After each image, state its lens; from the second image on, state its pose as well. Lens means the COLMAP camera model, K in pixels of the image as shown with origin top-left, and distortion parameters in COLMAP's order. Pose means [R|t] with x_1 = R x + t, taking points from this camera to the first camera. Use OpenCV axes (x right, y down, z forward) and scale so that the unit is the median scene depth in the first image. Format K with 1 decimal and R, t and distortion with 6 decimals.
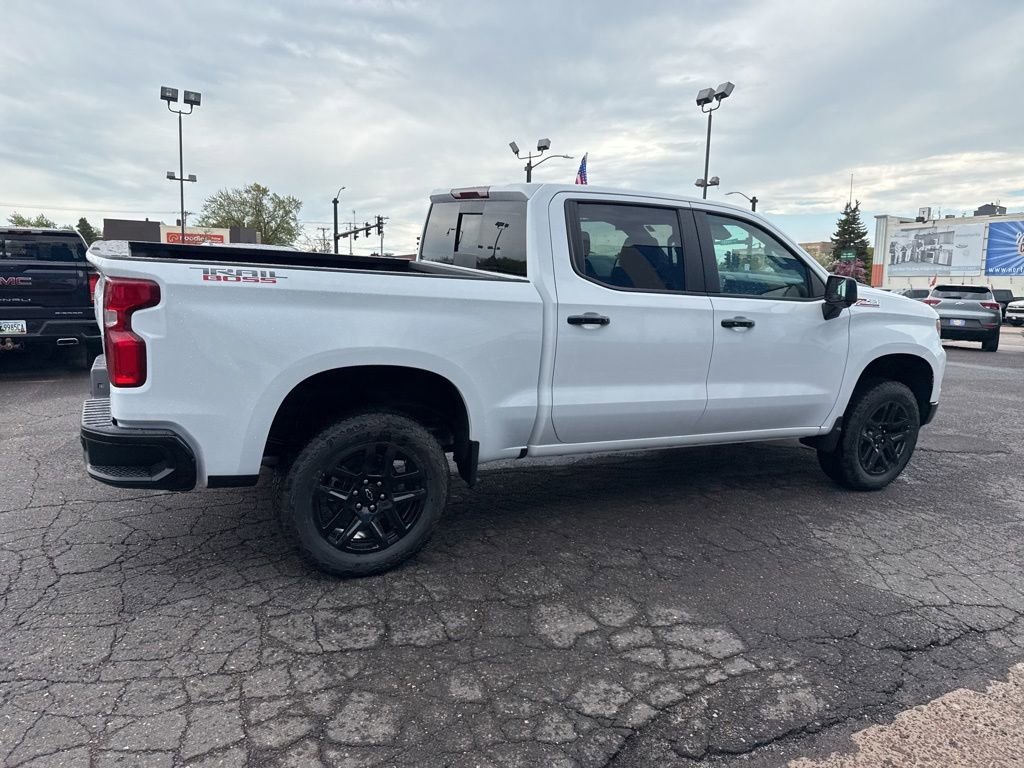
lens RADIAL K [[718.8, 0, 516.3], [0, 718.8, 378.9], [0, 0, 1]] dist [0.033981, -0.038290]
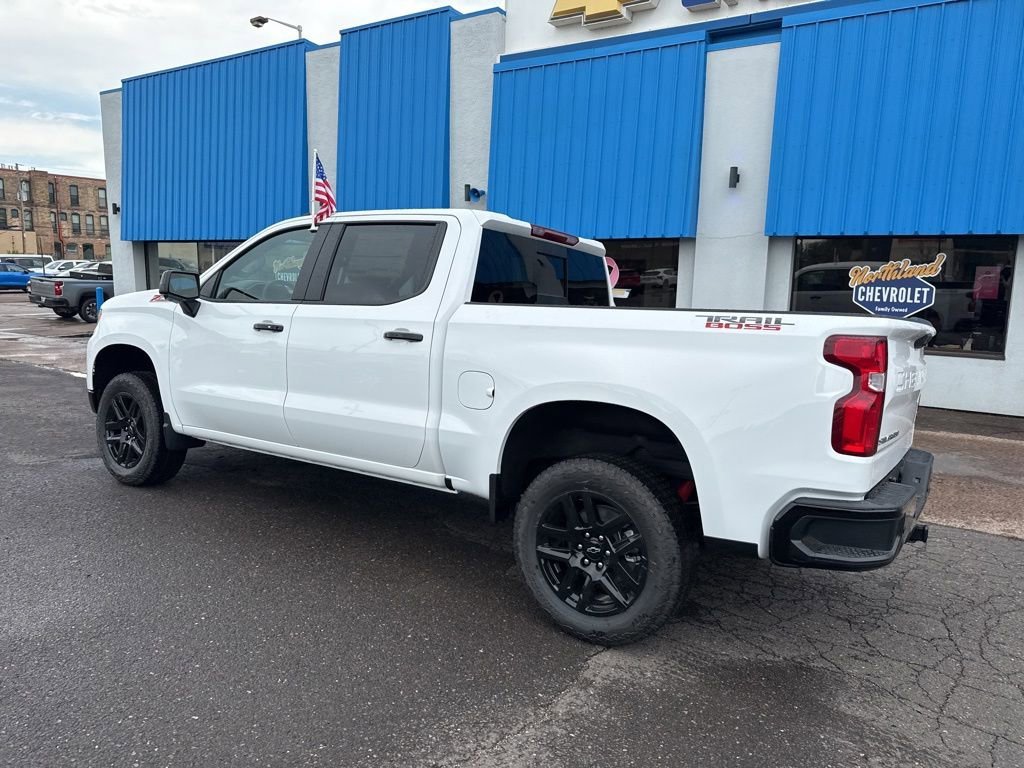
lens RADIAL K [[718.8, 0, 516.9], [0, 718.8, 387.7], [0, 0, 1]] dist [0.033981, -0.038290]
pose [[-0.473864, -0.175288, 0.862976, -1.166448], [0.077486, 0.967887, 0.239146, -0.373246], [-0.877183, 0.180191, -0.445064, 1.917535]]
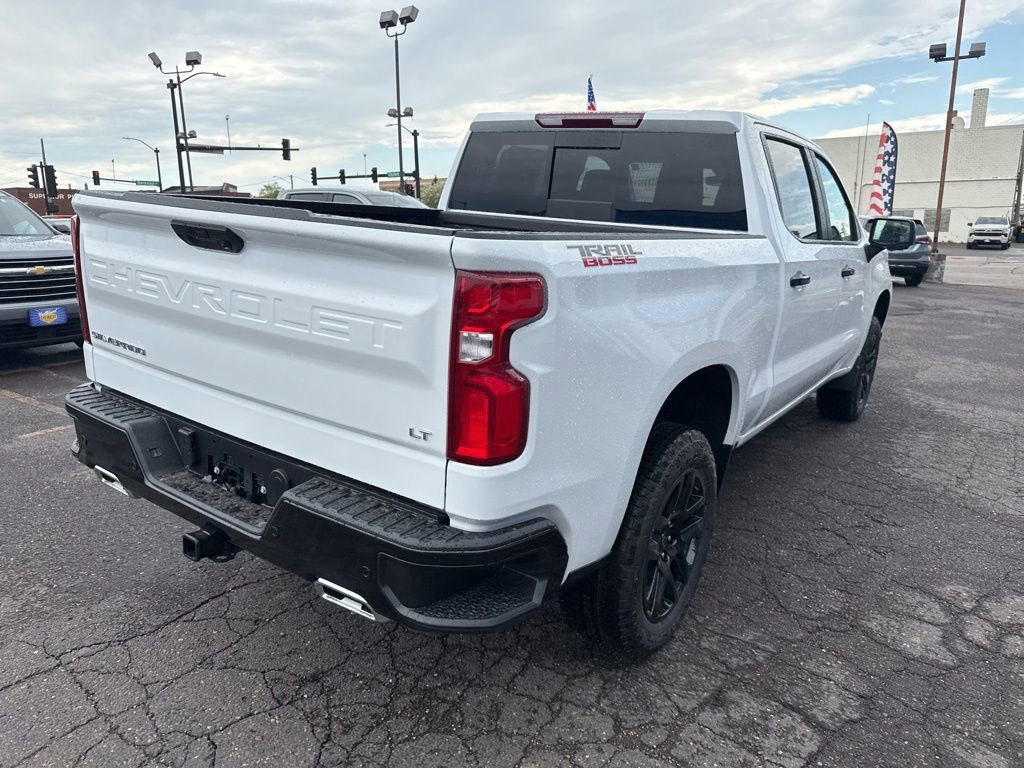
lens RADIAL K [[718.8, 0, 516.6], [0, 718.8, 391.1], [0, 0, 1]] dist [0.033981, -0.038290]
pose [[0.885767, -0.133559, 0.444499, -0.644055], [0.087167, 0.988531, 0.123324, -0.095583], [-0.455872, -0.070491, 0.887250, 0.415746]]
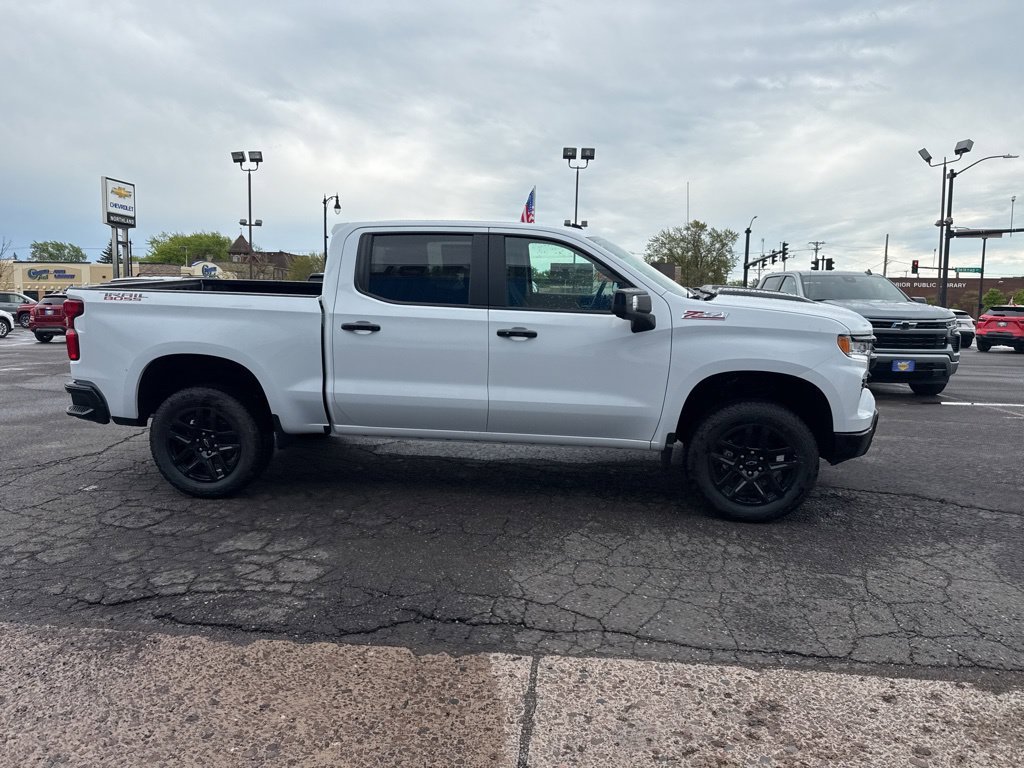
lens RADIAL K [[718.8, 0, 515.9], [0, 718.8, 378.5], [0, 0, 1]] dist [0.033981, -0.038290]
pose [[0.822103, 0.040550, -0.567894, 1.145443], [-0.065265, 0.997597, -0.023246, 0.021919], [0.565586, 0.056174, 0.822774, 0.127171]]
